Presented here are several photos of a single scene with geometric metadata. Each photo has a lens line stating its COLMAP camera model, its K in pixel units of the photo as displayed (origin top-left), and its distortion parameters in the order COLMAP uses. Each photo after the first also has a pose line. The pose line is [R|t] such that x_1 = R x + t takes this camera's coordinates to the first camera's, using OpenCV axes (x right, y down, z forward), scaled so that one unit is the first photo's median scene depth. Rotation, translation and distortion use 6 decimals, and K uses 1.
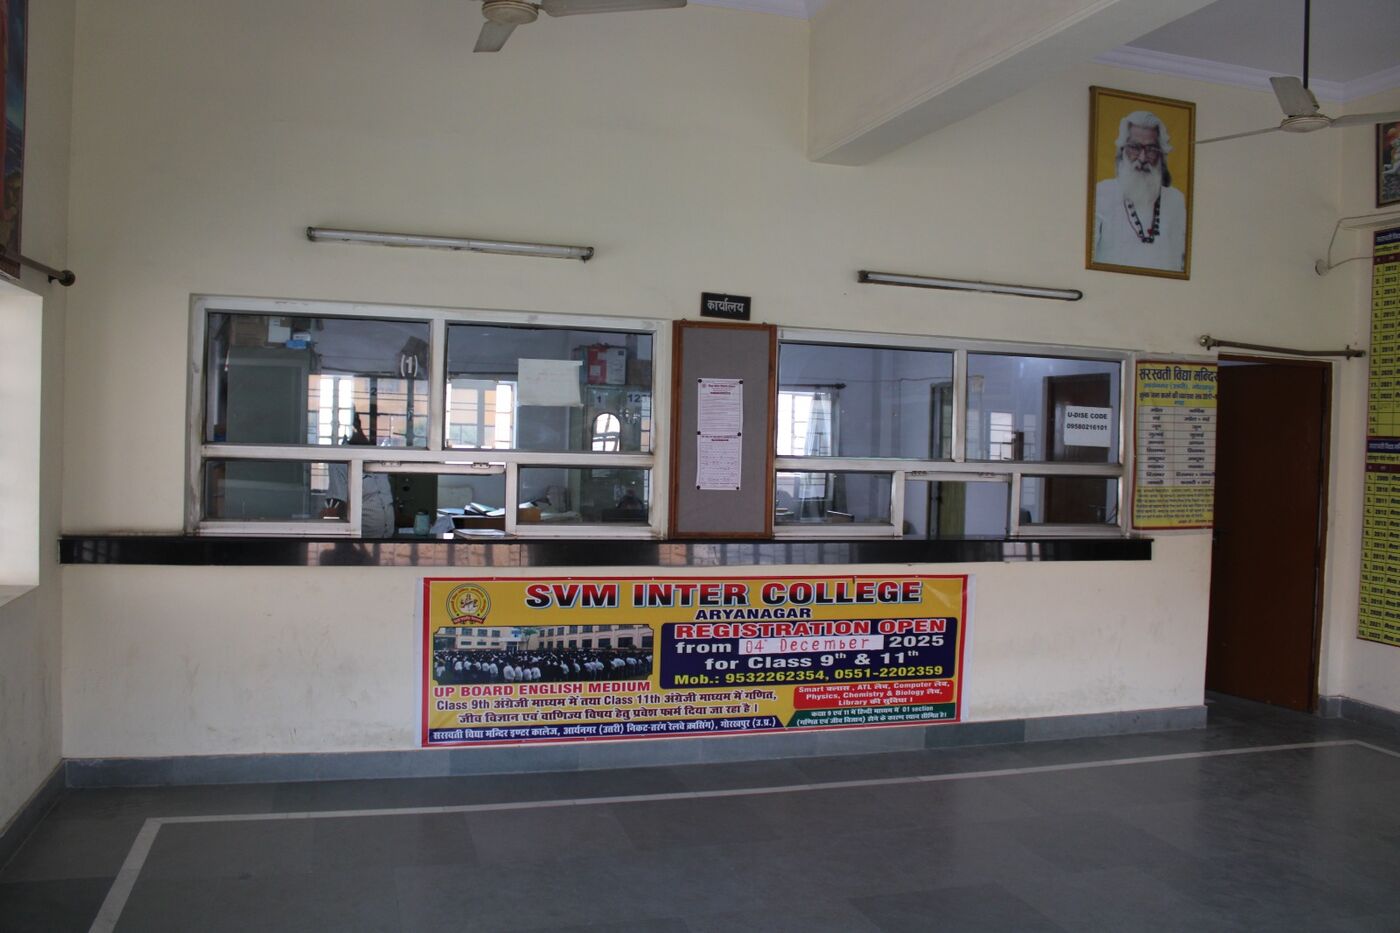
lens RADIAL K [[1160.3, 0, 694.5], [0, 1160.3, 459.7], [0, 0, 1]] dist [-0.162821, 0.150348]
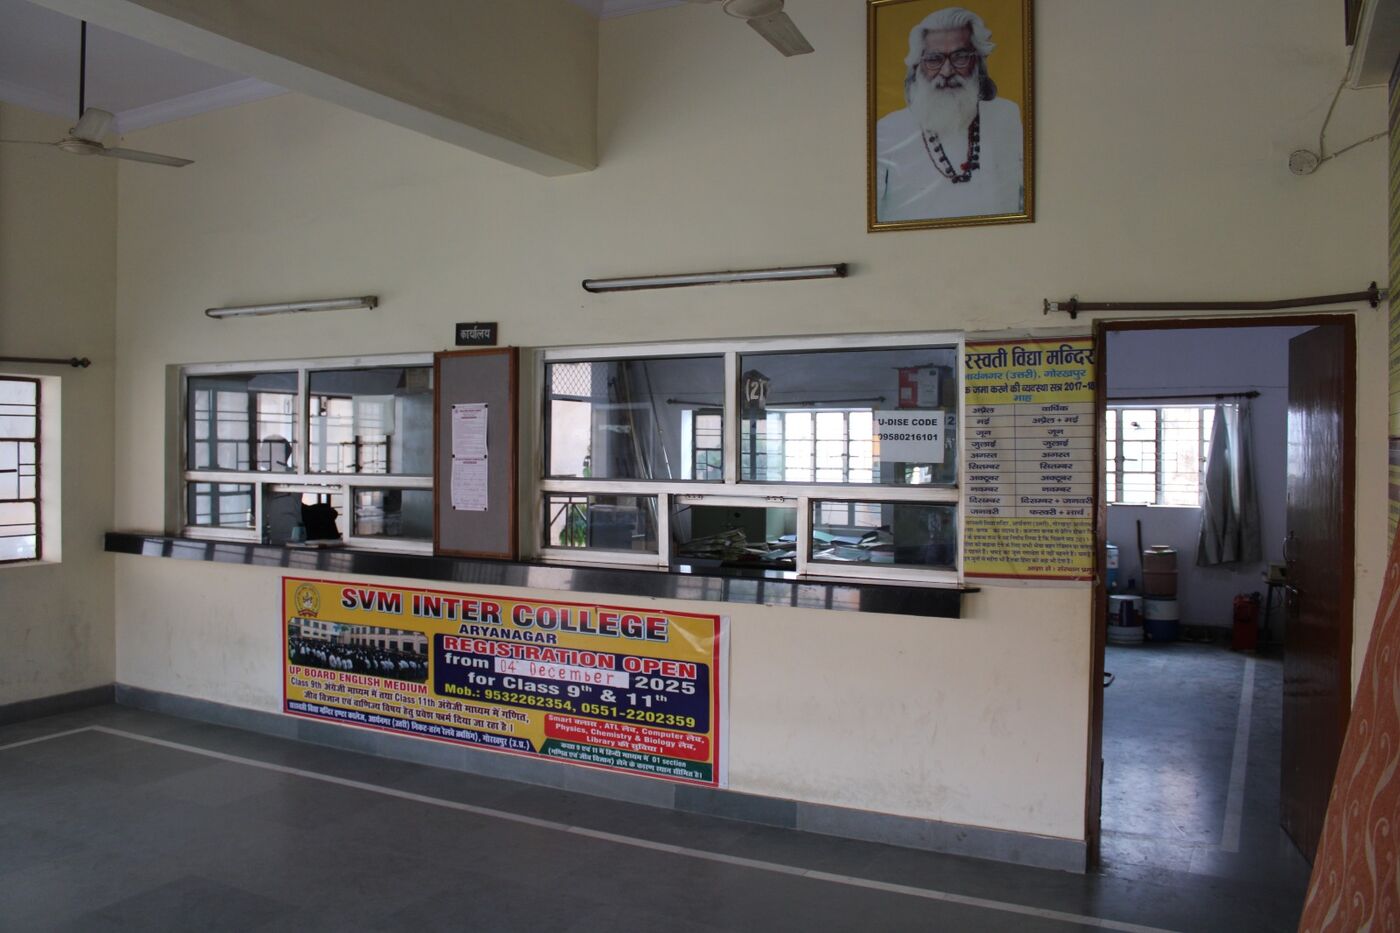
lens RADIAL K [[1160.3, 0, 694.5], [0, 1160.3, 459.7], [0, 0, 1]] dist [-0.162821, 0.150348]
pose [[0.712037, -0.018627, -0.701895, 0.853898], [-0.002011, 0.999590, -0.028567, 0.009354], [0.702139, 0.021752, 0.711708, 0.385017]]
